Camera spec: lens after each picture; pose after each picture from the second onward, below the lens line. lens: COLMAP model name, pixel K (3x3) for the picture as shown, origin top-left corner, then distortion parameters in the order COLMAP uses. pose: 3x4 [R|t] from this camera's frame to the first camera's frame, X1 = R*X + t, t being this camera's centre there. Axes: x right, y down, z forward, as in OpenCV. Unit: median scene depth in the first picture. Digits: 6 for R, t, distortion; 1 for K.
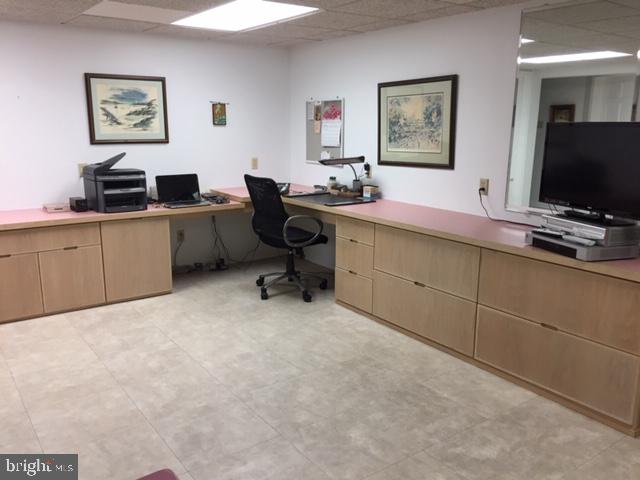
lens RADIAL K [[547.9, 0, 320.0], [0, 547.9, 240.0], [0, 0, 1]] dist [0.098337, -0.125451]
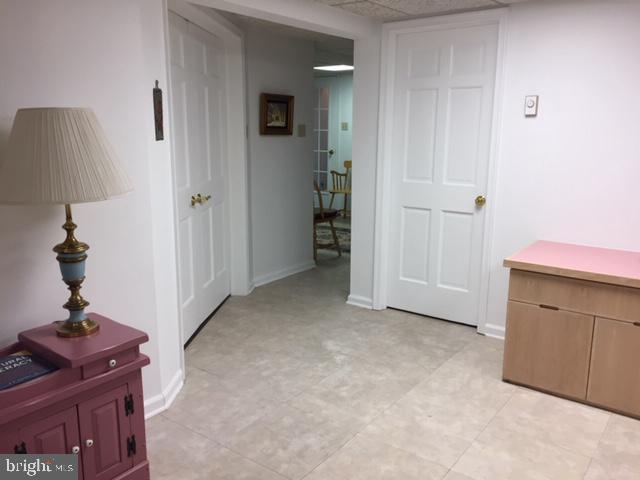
lens RADIAL K [[547.9, 0, 320.0], [0, 547.9, 240.0], [0, 0, 1]] dist [0.098337, -0.125451]
pose [[0.294263, 0.190044, -0.936639, 0.027618], [-0.209109, 0.969087, 0.130932, -0.079519], [0.932568, 0.157331, 0.324907, 0.378709]]
